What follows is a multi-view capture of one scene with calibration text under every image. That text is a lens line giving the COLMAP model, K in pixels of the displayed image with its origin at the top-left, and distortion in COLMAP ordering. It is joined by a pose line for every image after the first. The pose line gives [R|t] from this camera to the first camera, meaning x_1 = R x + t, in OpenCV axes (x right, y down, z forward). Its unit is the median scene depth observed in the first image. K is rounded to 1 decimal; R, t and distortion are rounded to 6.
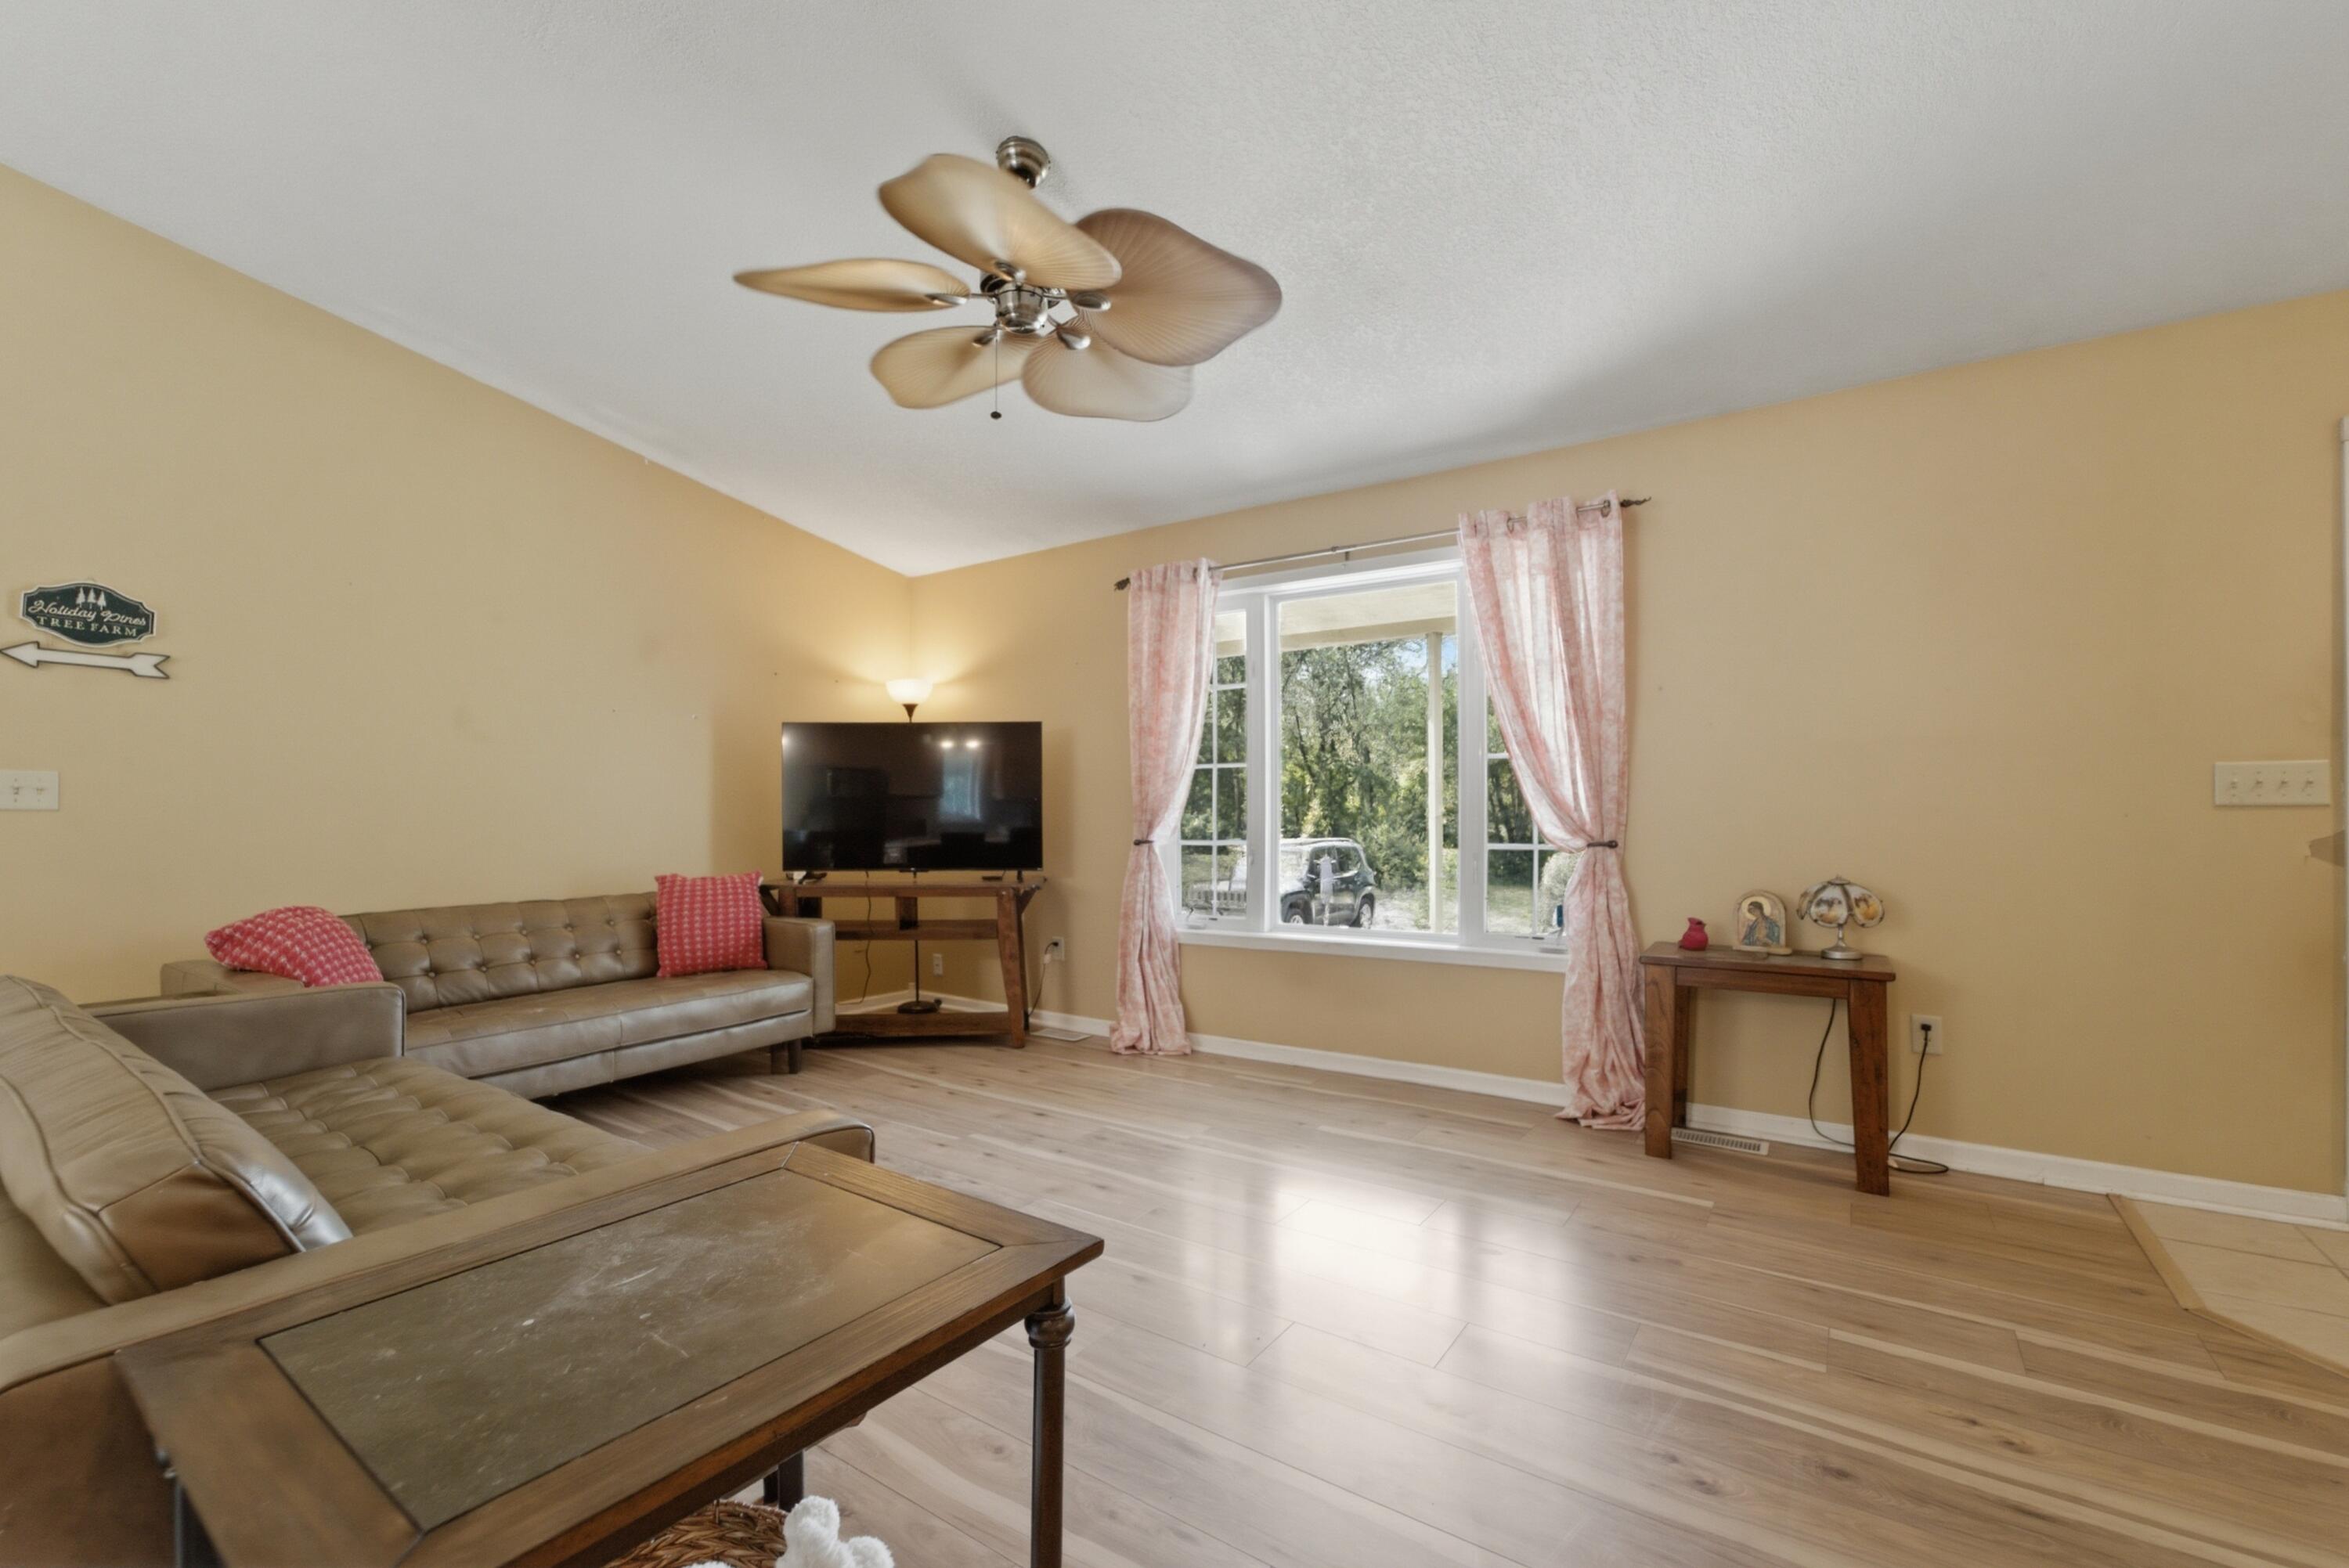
lens RADIAL K [[1003.0, 0, 1172.4], [0, 1003.0, 820.2], [0, 0, 1]] dist [-0.003822, -0.000151]
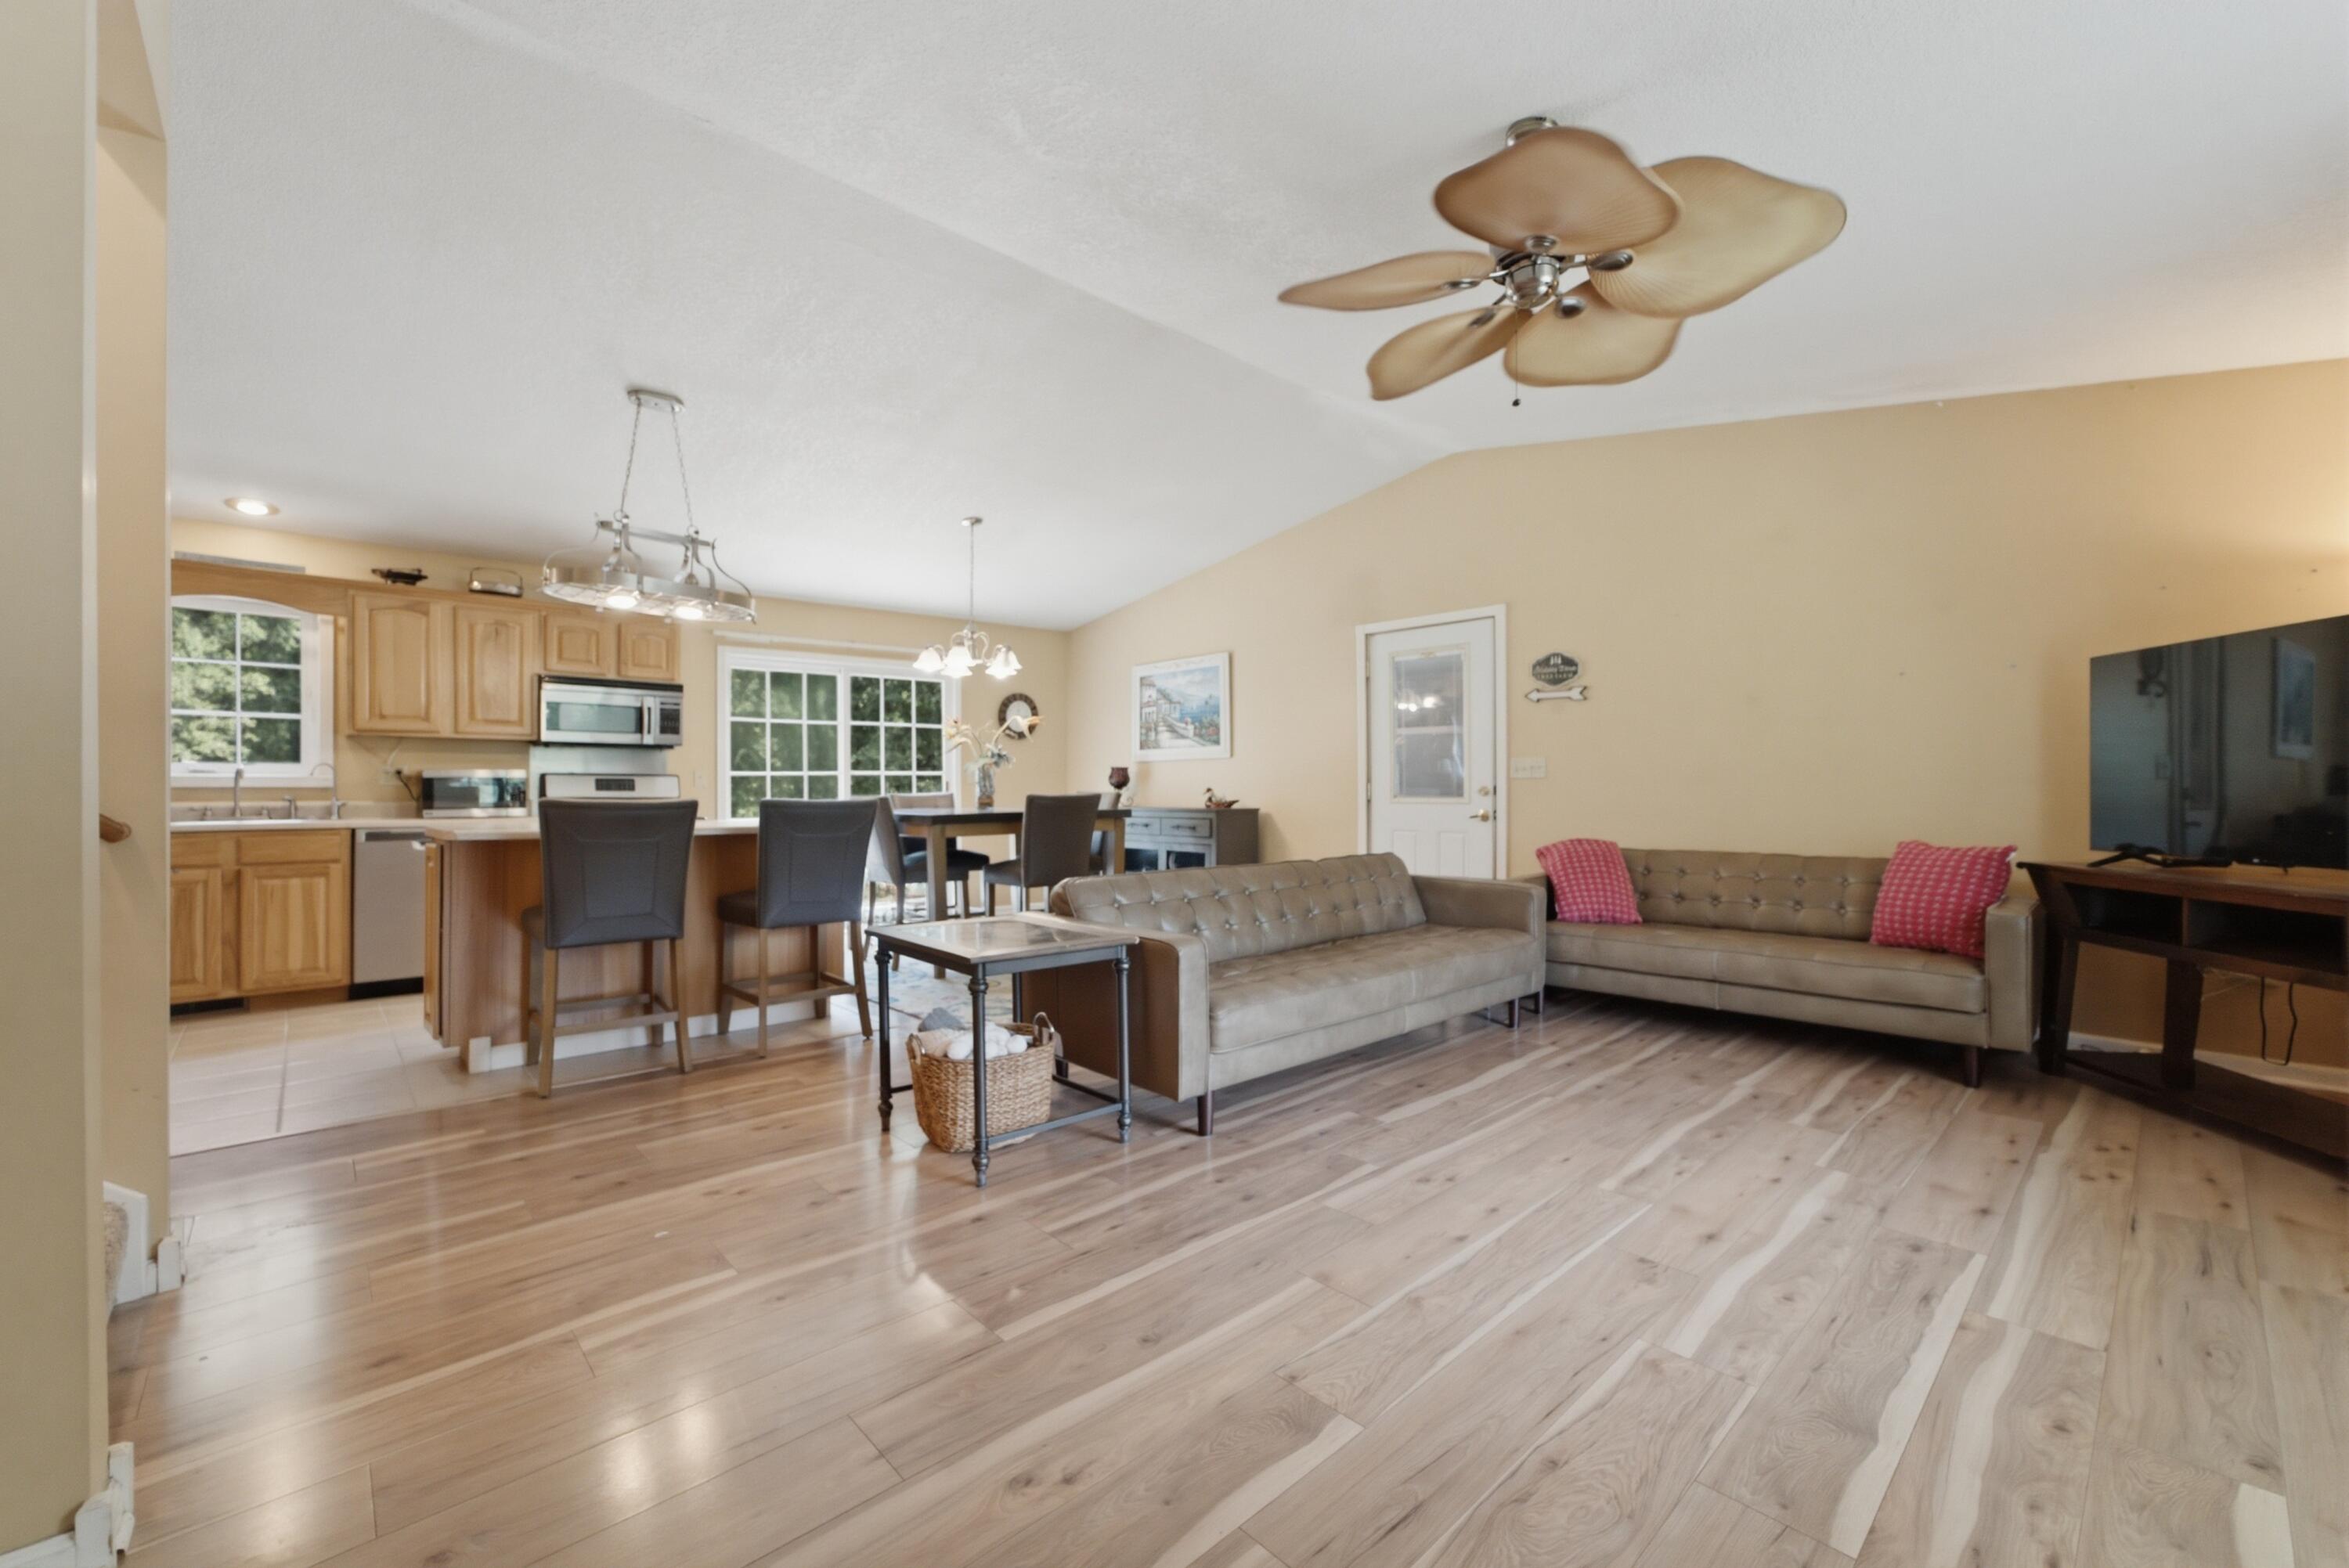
lens RADIAL K [[959.0, 0, 1173.3], [0, 959.0, 791.2], [0, 0, 1]] dist [-0.011467, -0.000179]
pose [[-0.234986, 0.005172, -0.971985, 0.613377], [-0.000120, 0.999986, 0.005350, 0.002981], [0.971999, 0.001374, -0.234982, 0.602709]]
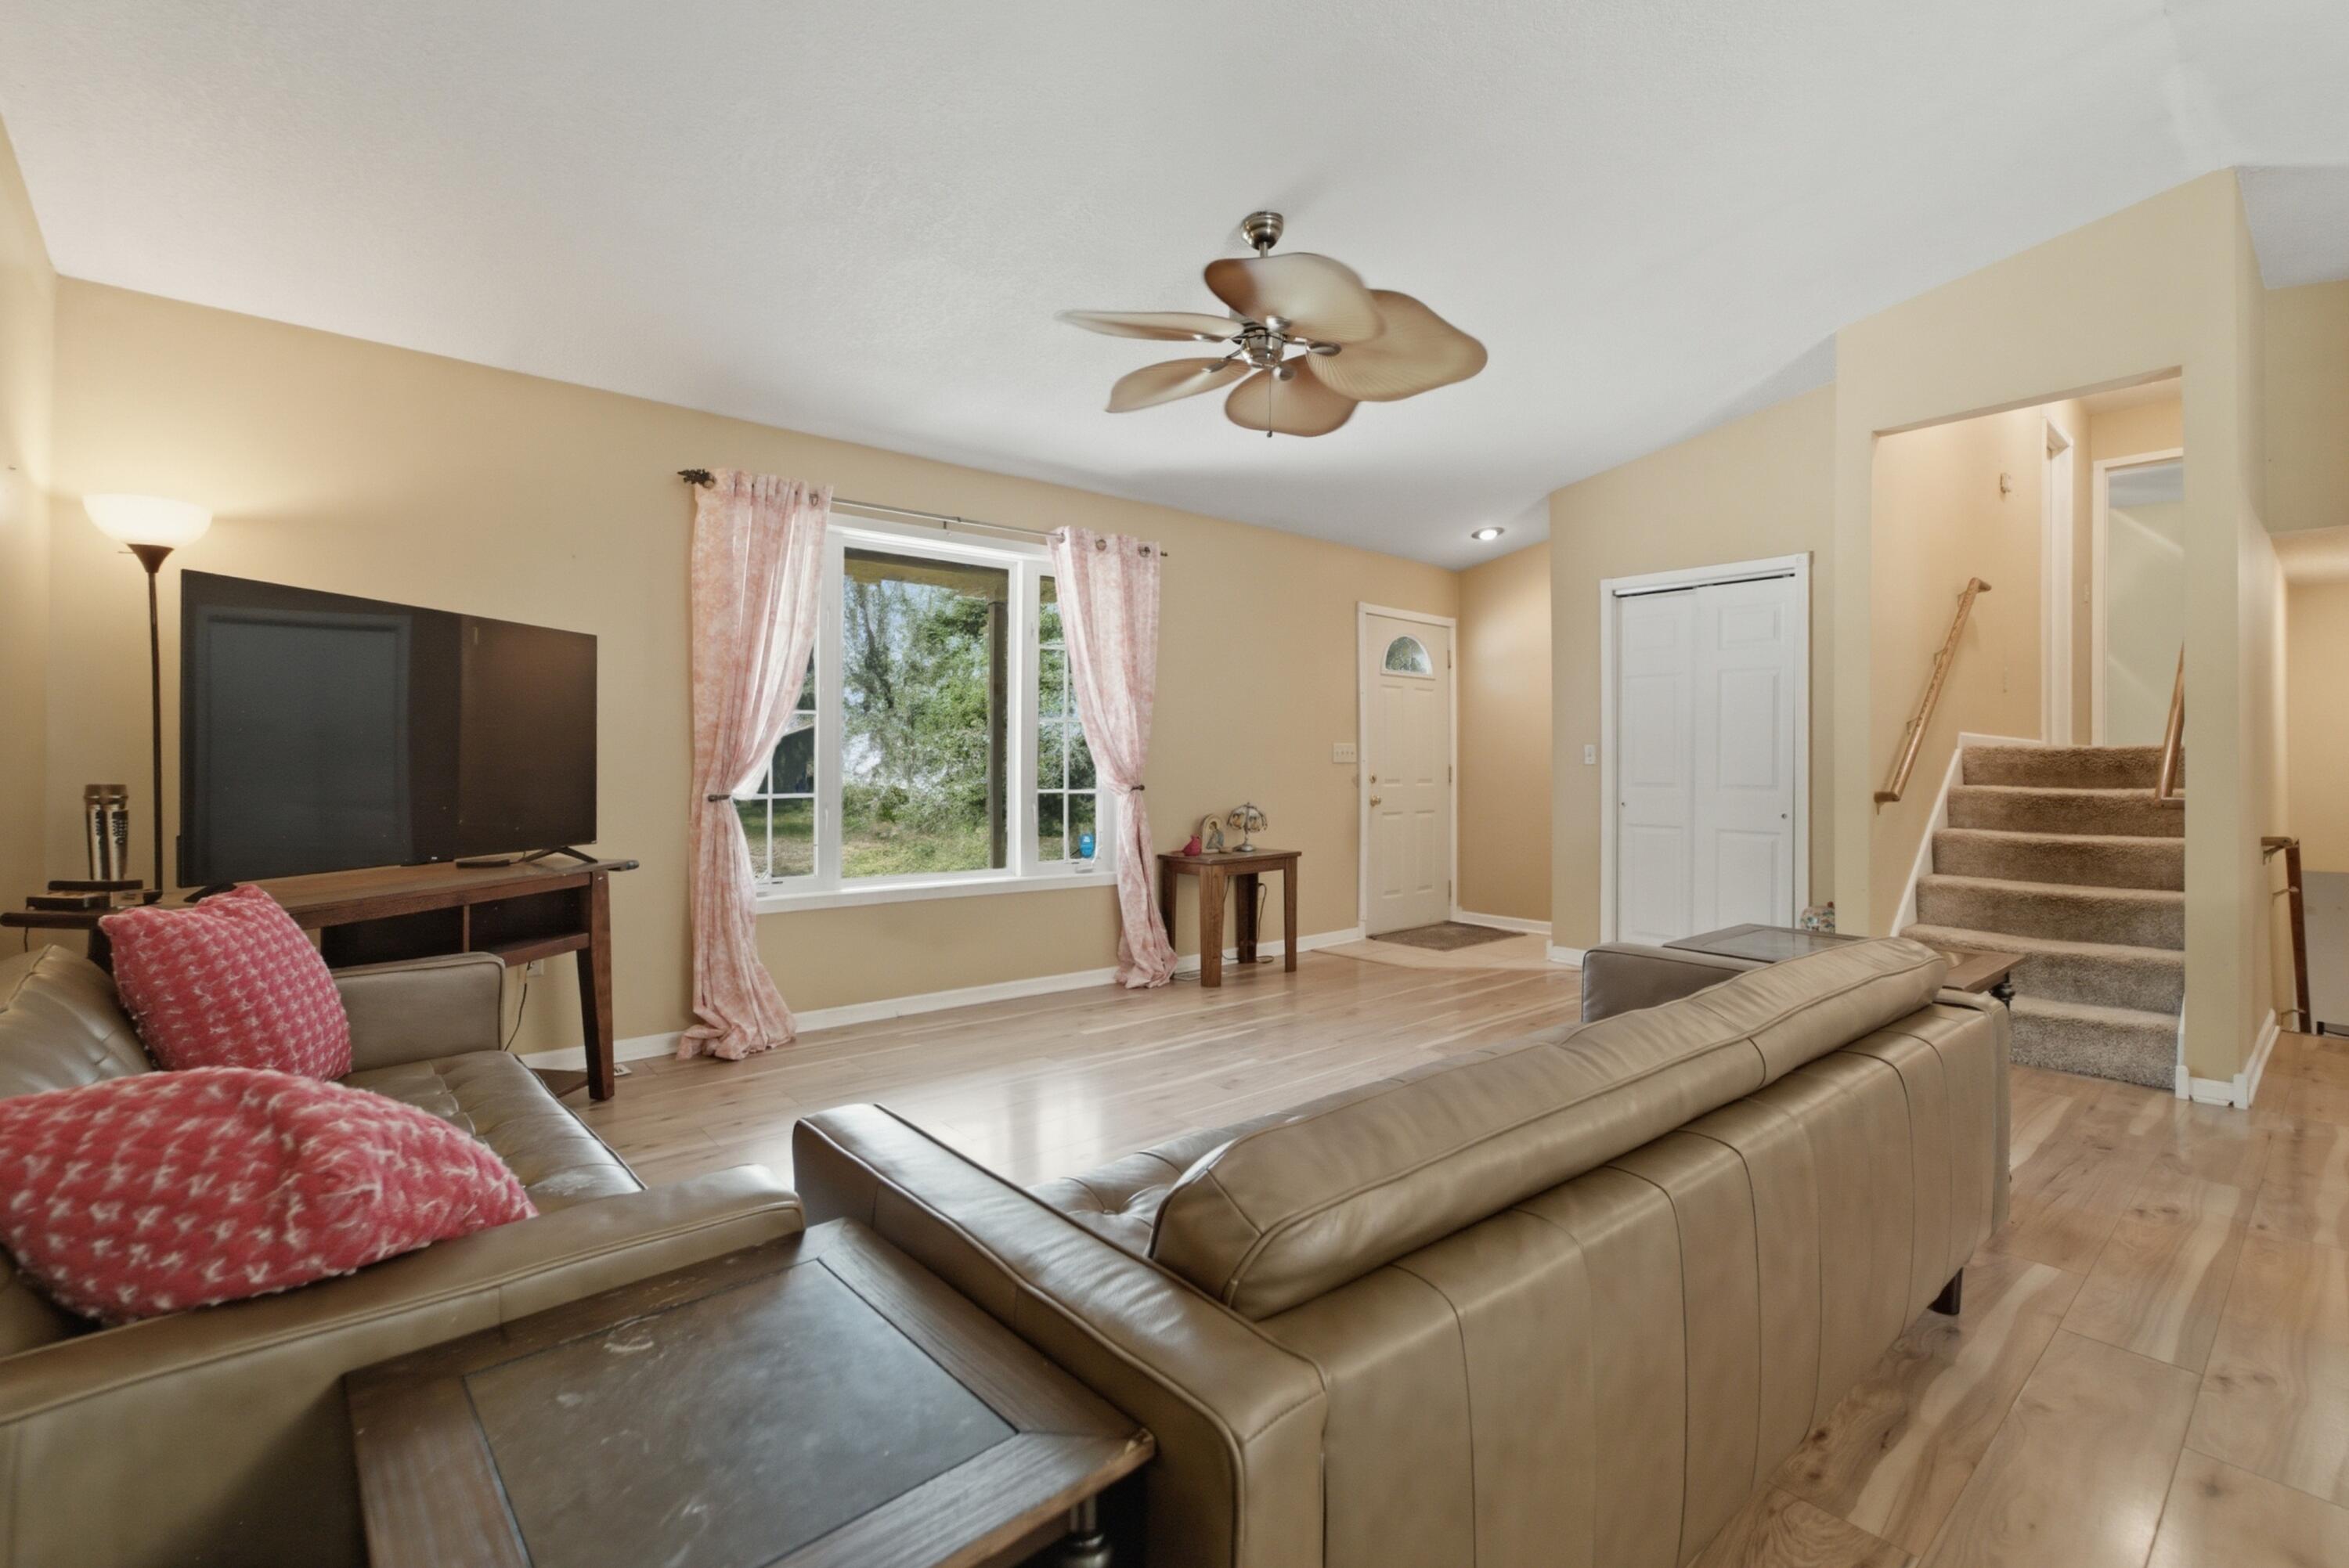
lens RADIAL K [[1006.2, 0, 1170.0], [0, 1006.2, 753.3], [0, 0, 1]] dist [-0.000103, 0.000039]
pose [[0.300423, 0.006716, 0.953783, -0.896591], [0.001011, 0.999972, -0.007360, -0.012399], [-0.953806, 0.003176, 0.300408, 0.514805]]
